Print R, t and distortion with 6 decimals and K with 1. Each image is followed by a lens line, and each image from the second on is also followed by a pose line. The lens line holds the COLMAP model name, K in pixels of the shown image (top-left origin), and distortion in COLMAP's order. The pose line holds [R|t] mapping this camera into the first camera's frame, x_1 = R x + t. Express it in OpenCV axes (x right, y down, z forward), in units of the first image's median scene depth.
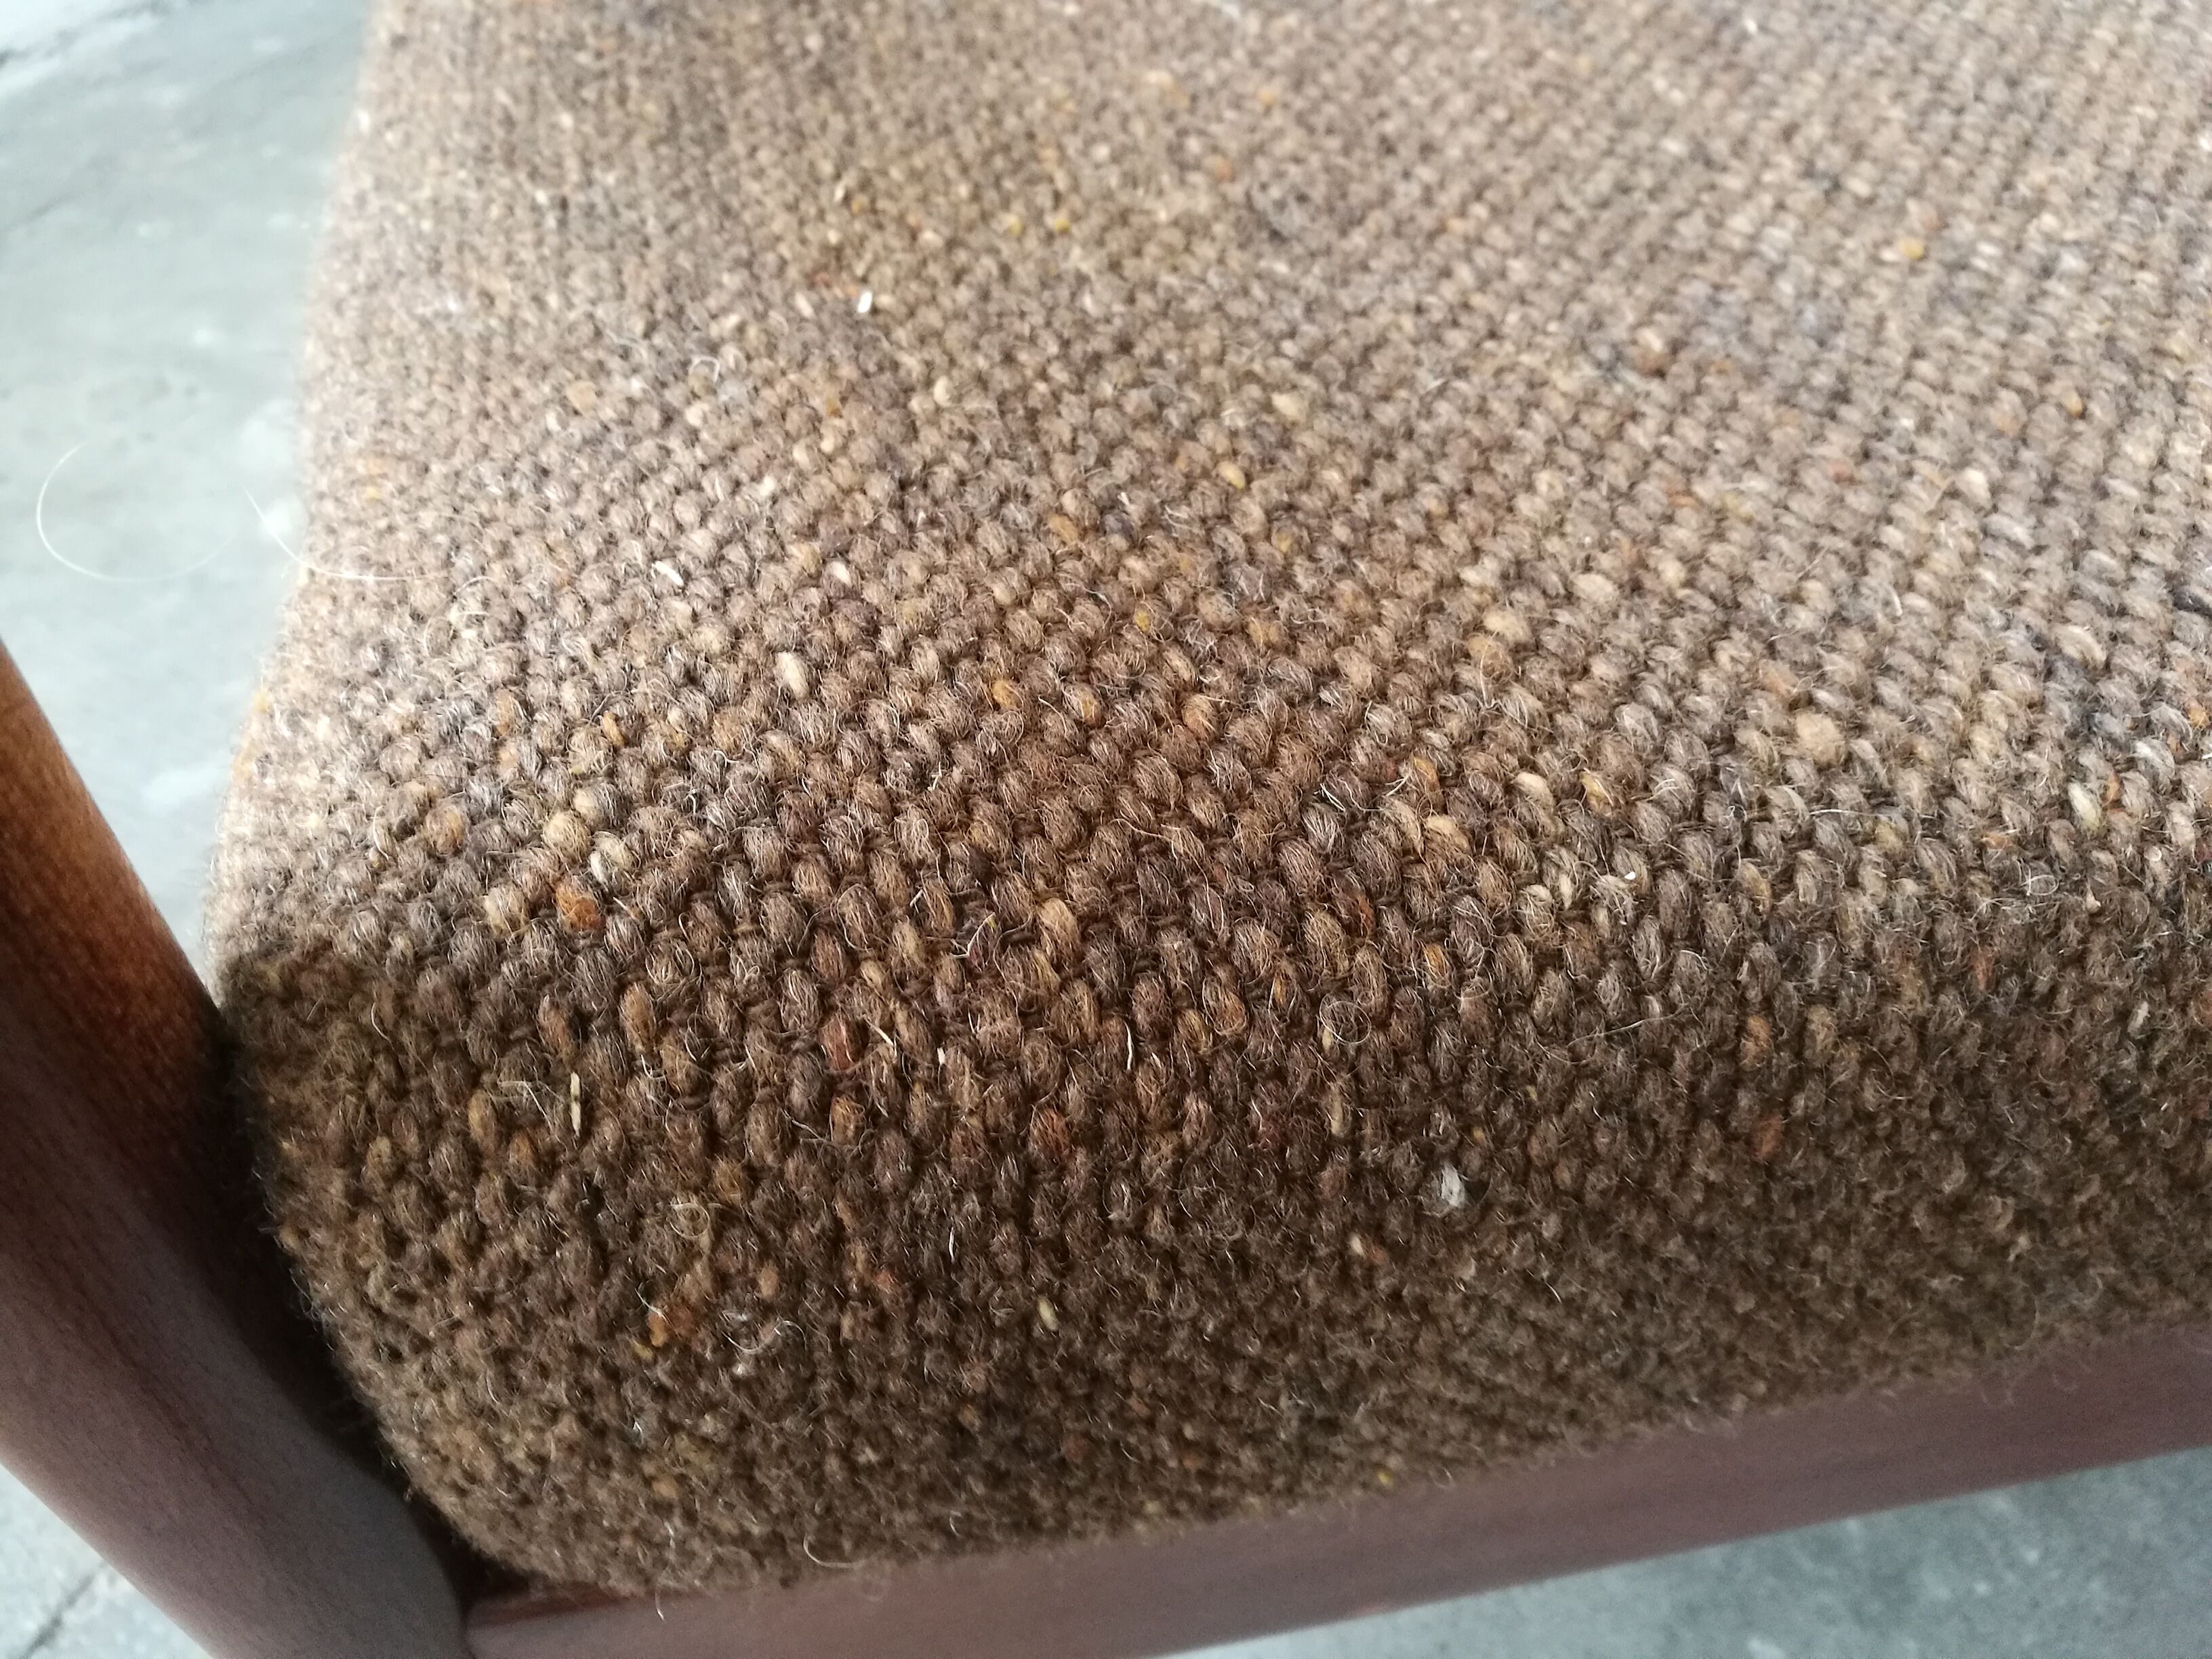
lens RADIAL K [[1751.2, 0, 1105.2], [0, 1751.2, 833.6], [0, 0, 1]] dist [-0.032985, 0.055182]
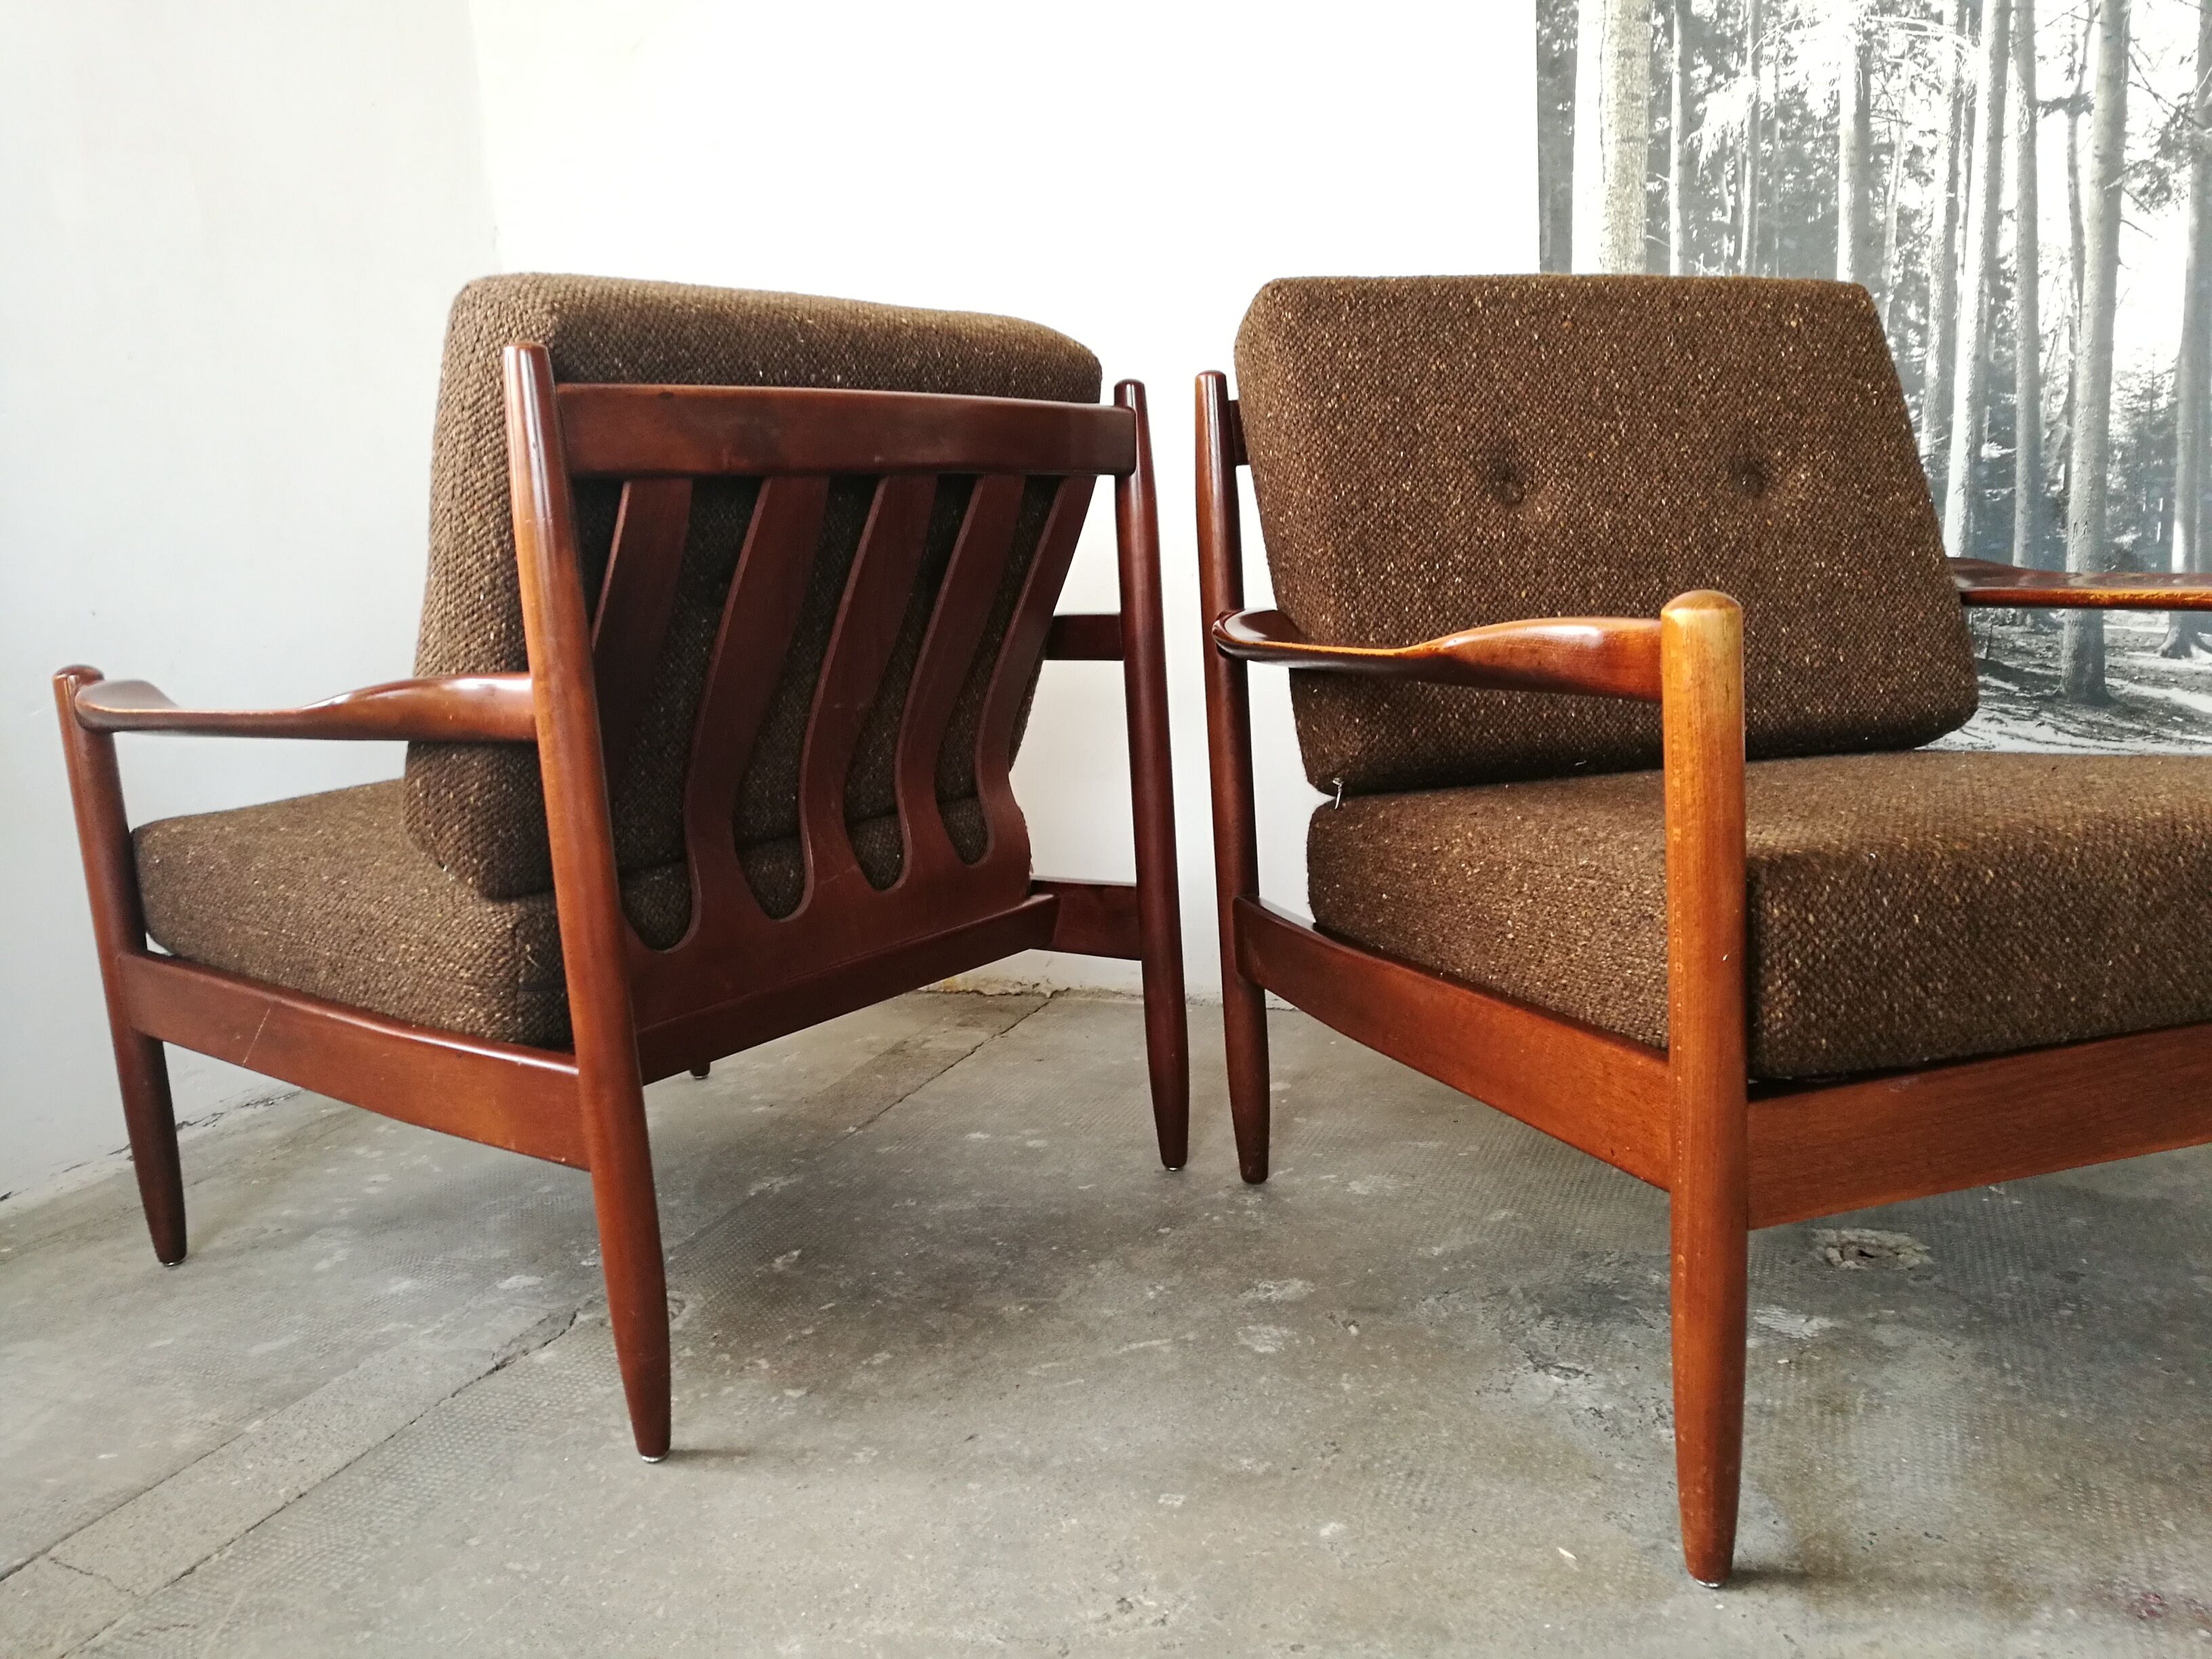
lens RADIAL K [[1751.2, 0, 1094.0], [0, 1751.2, 829.5], [0, 0, 1]] dist [-0.032985, 0.055182]
pose [[0.992548, -0.101950, 0.066737, 0.275066], [0.121214, 0.770209, -0.626167, 0.715187], [0.012436, 0.629590, 0.776828, -0.738686]]
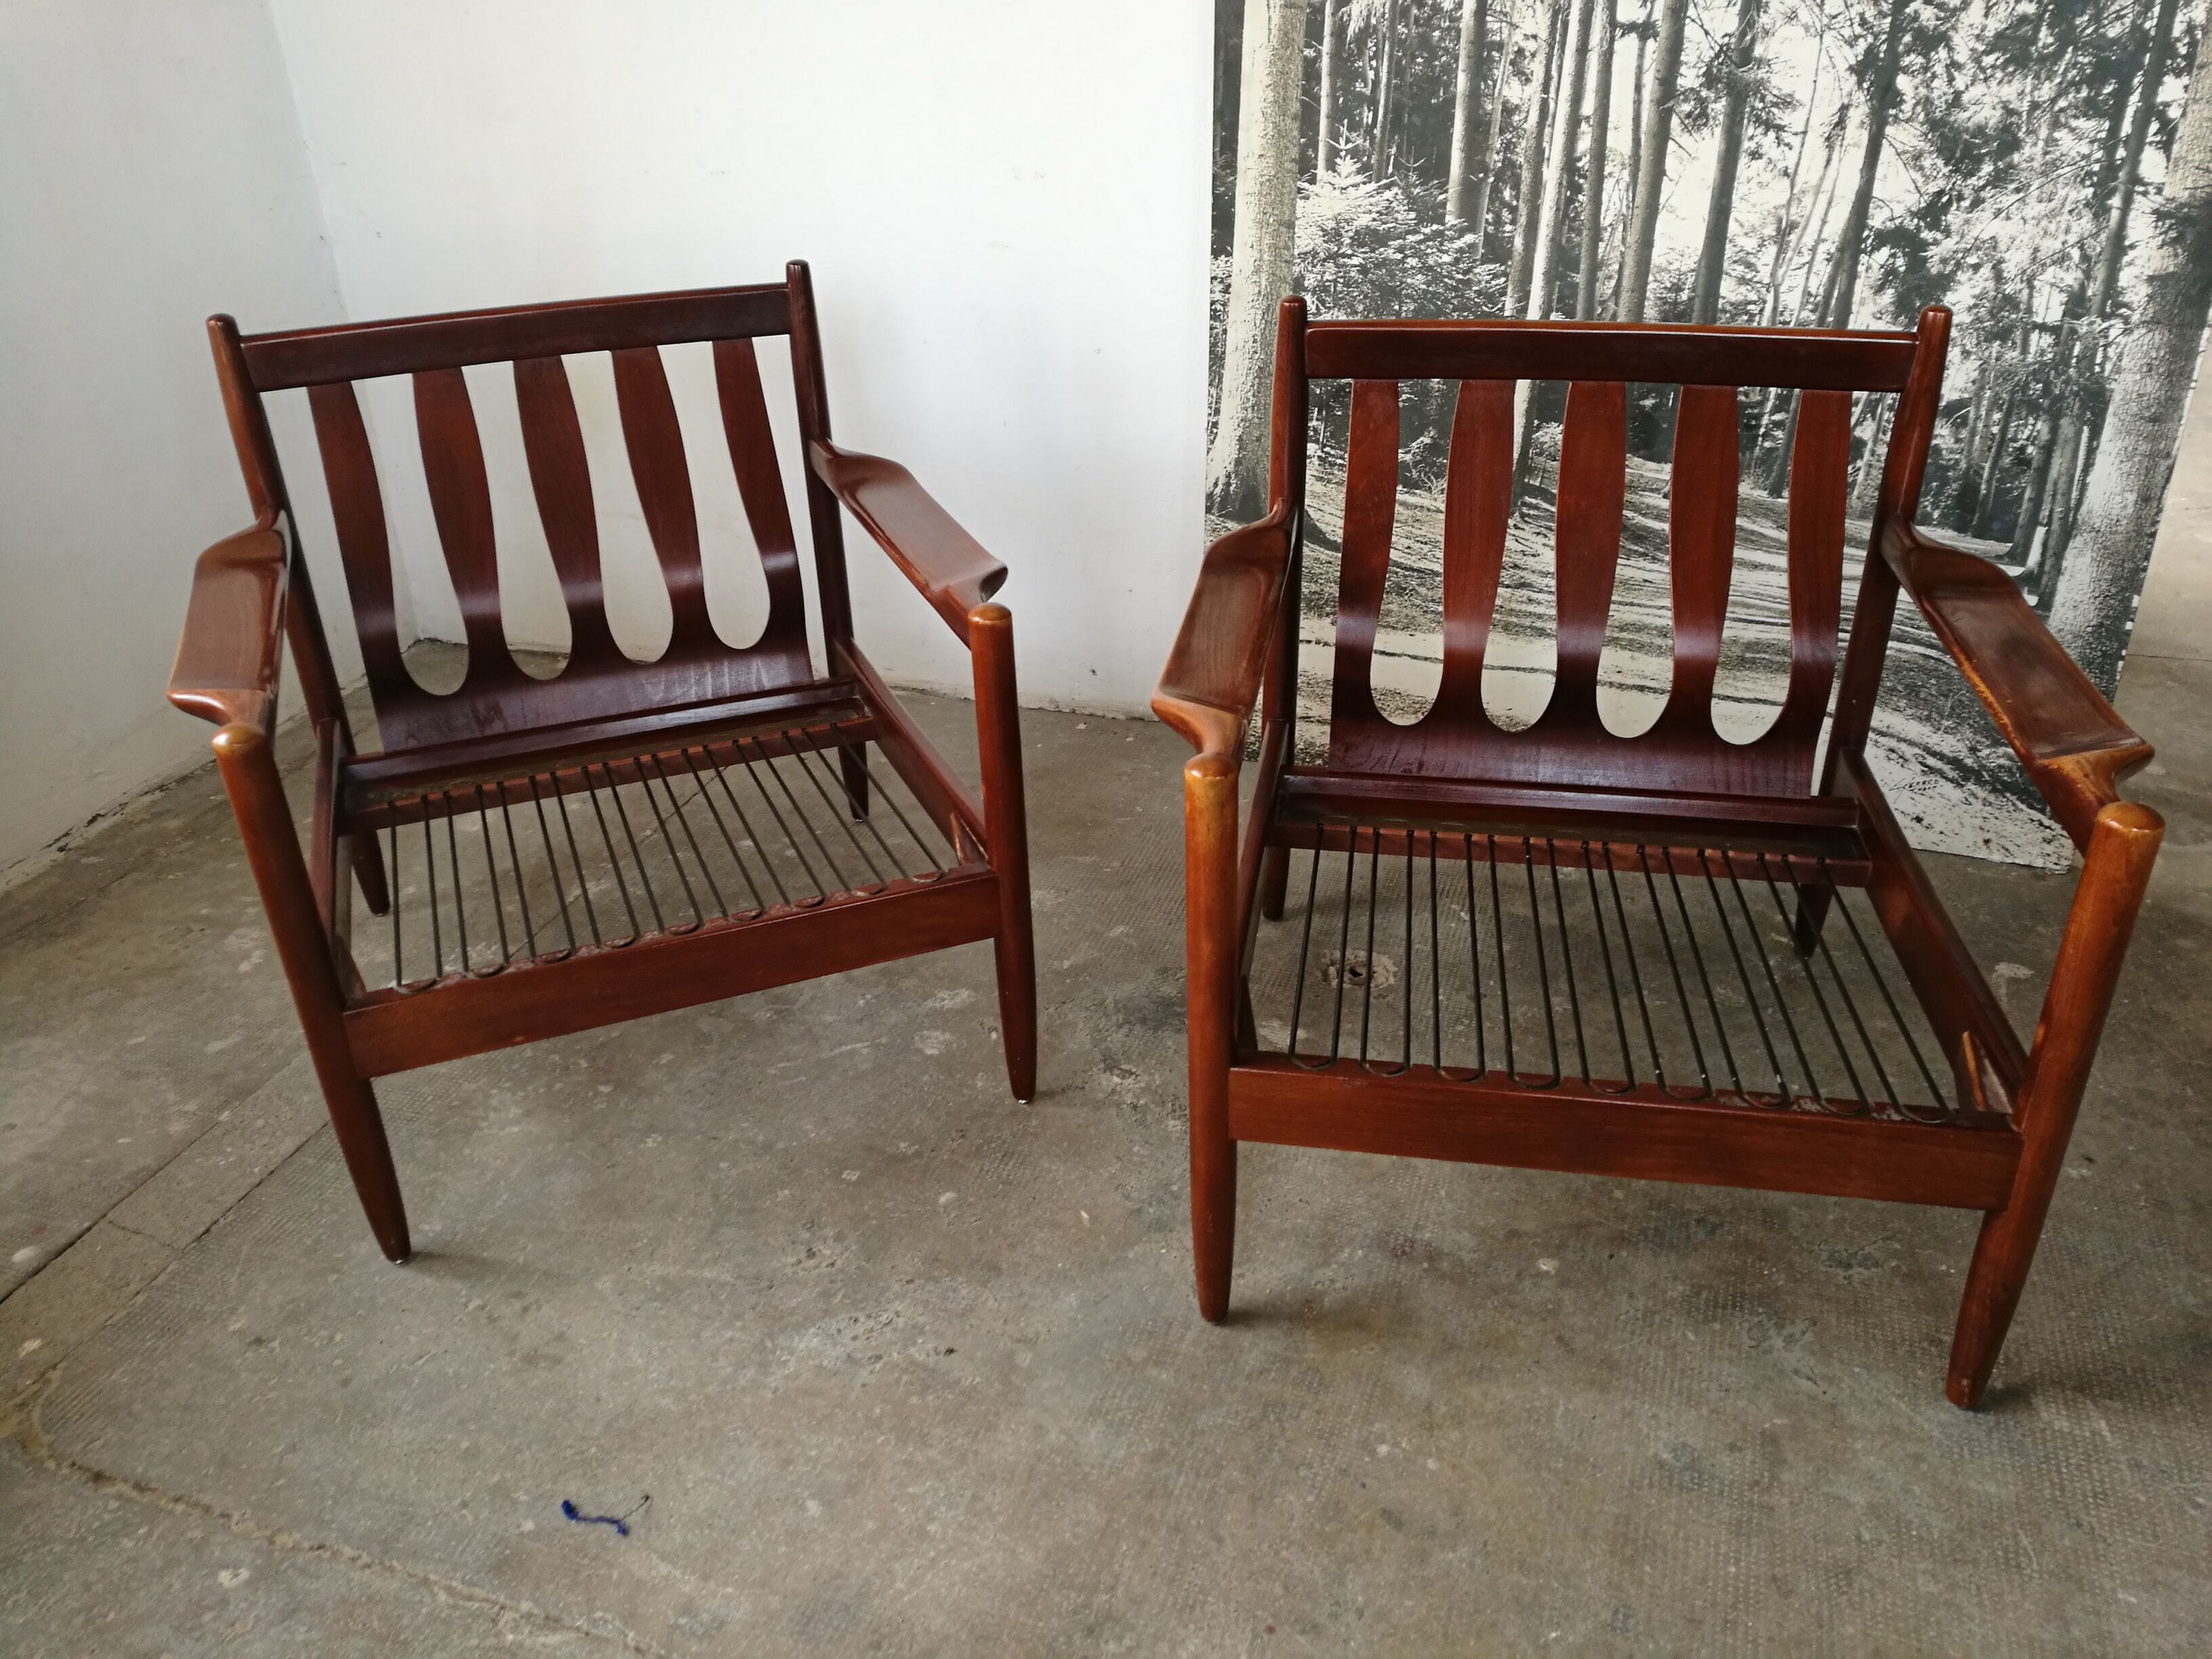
lens RADIAL K [[1751.2, 0, 1095.7], [0, 1751.2, 844.6], [0, 0, 1]] dist [-0.032985, 0.055182]
pose [[0.985676, -0.125073, 0.113132, 0.462889], [0.155769, 0.932285, -0.326468, 0.644229], [-0.064639, 0.339414, 0.938413, -1.453507]]
